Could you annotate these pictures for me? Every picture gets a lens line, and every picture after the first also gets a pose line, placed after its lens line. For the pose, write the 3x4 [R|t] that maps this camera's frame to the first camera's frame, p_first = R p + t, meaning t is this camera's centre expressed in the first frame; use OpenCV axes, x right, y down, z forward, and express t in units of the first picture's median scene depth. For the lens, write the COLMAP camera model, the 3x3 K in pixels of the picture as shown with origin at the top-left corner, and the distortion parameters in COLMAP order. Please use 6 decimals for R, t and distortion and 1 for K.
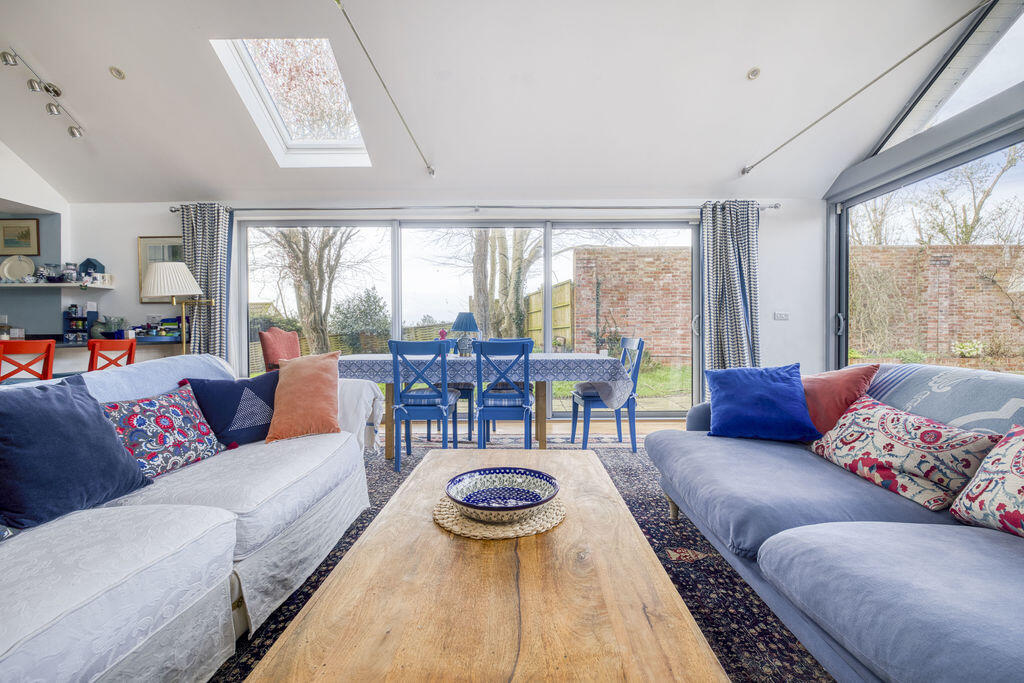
lens RADIAL K [[441.6, 0, 514.6], [0, 441.6, 338.5], [0, 0, 1]] dist [-0.004343, -0.000327]
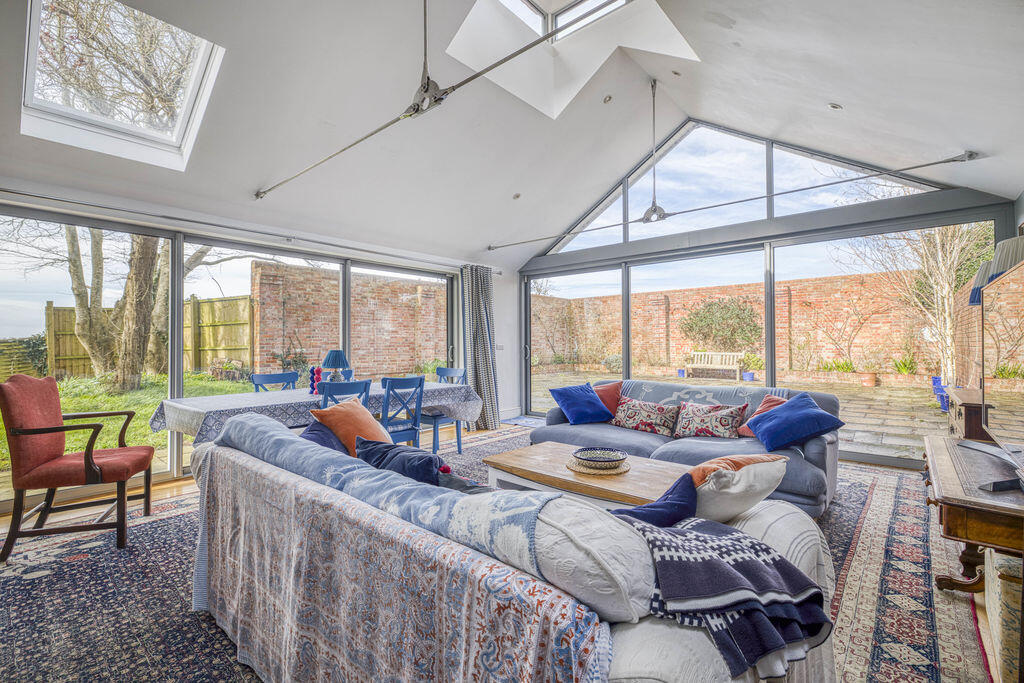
lens RADIAL K [[441.6, 0, 529.9], [0, 441.6, 342.3], [0, 0, 1]] dist [-0.004343, -0.000327]
pose [[0.642656, 0.006805, 0.766125, -0.585412], [0.010176, 0.999797, -0.017417, -0.051202], [-0.766088, 0.018989, 0.642456, -0.031835]]
